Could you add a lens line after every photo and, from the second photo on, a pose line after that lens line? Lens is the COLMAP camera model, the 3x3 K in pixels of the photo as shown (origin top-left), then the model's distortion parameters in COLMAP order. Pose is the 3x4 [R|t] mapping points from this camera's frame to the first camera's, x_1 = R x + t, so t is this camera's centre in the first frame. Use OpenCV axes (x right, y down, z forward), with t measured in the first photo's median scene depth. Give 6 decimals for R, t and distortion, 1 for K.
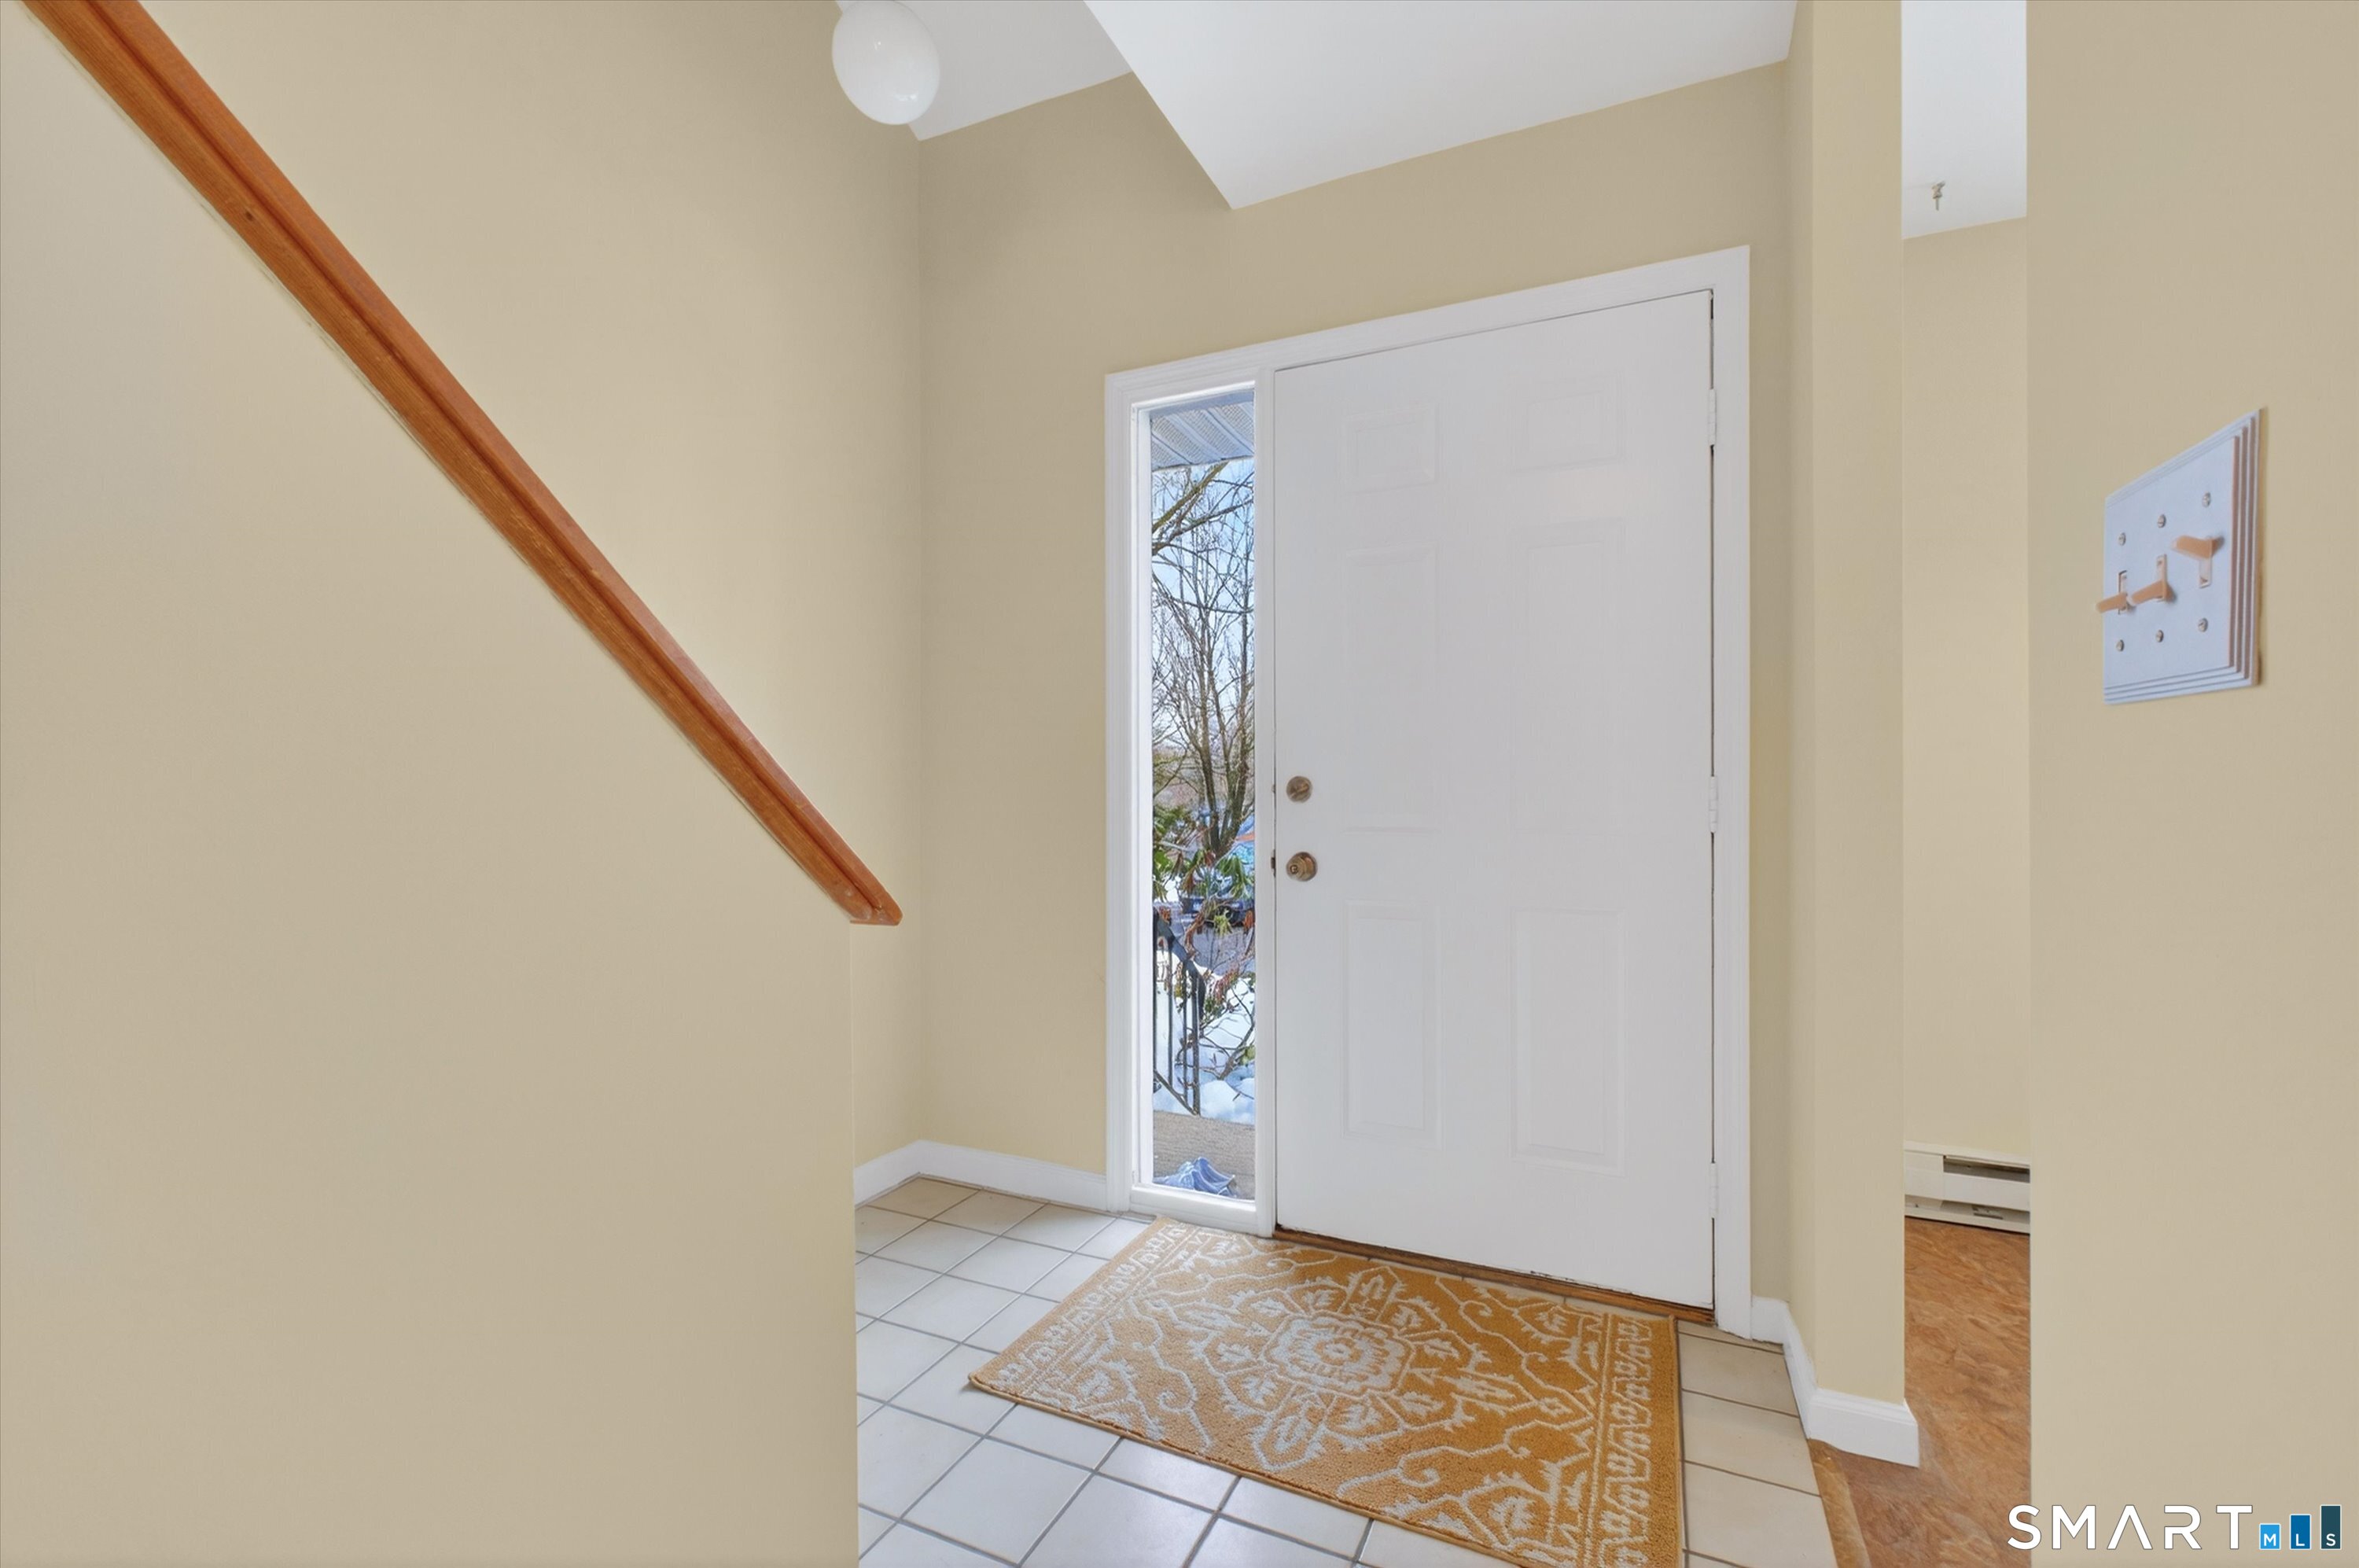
lens RADIAL K [[1007.4, 0, 1196.5], [0, 1007.4, 775.8], [0, 0, 1]] dist [0.000419, -0.000186]
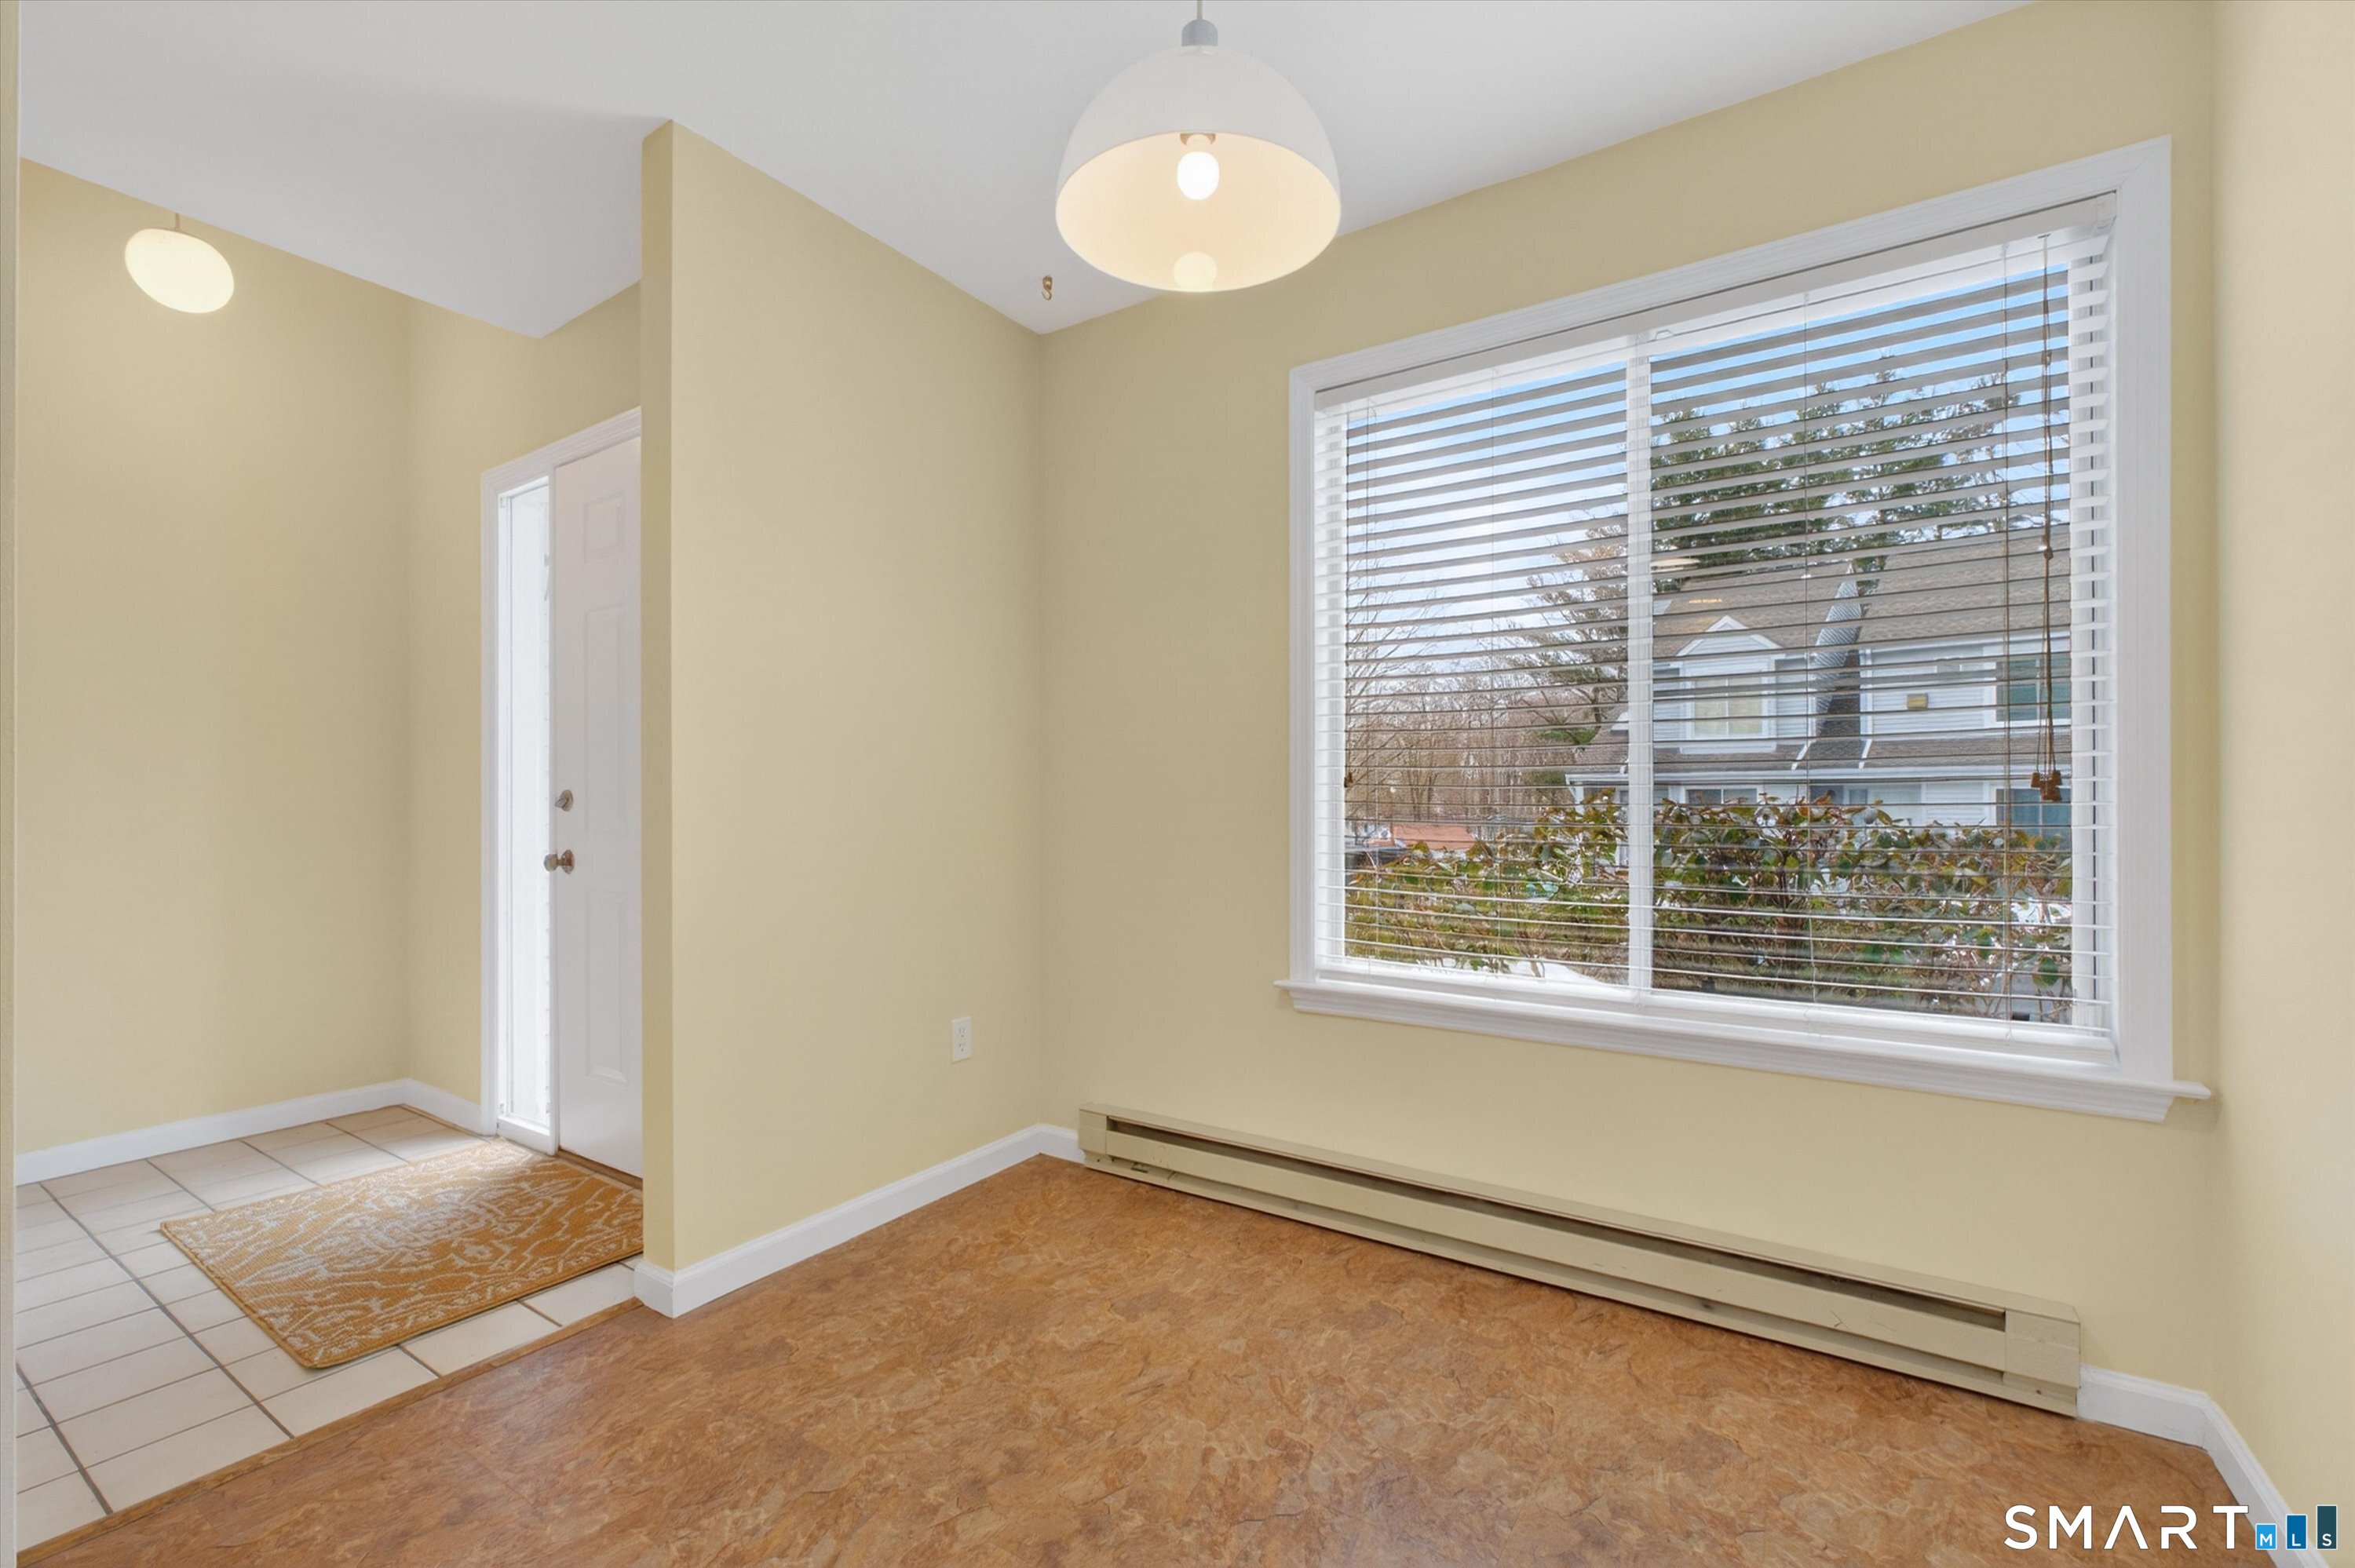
lens RADIAL K [[988.6, 0, 1185.2], [0, 988.6, 804.1], [0, 0, 1]] dist [0.001362, 0.000067]
pose [[0.989563, -0.002763, -0.144071, 1.291180], [0.004312, 0.999936, 0.010438, 0.009943], [0.144033, -0.010951, 0.989512, -0.134814]]
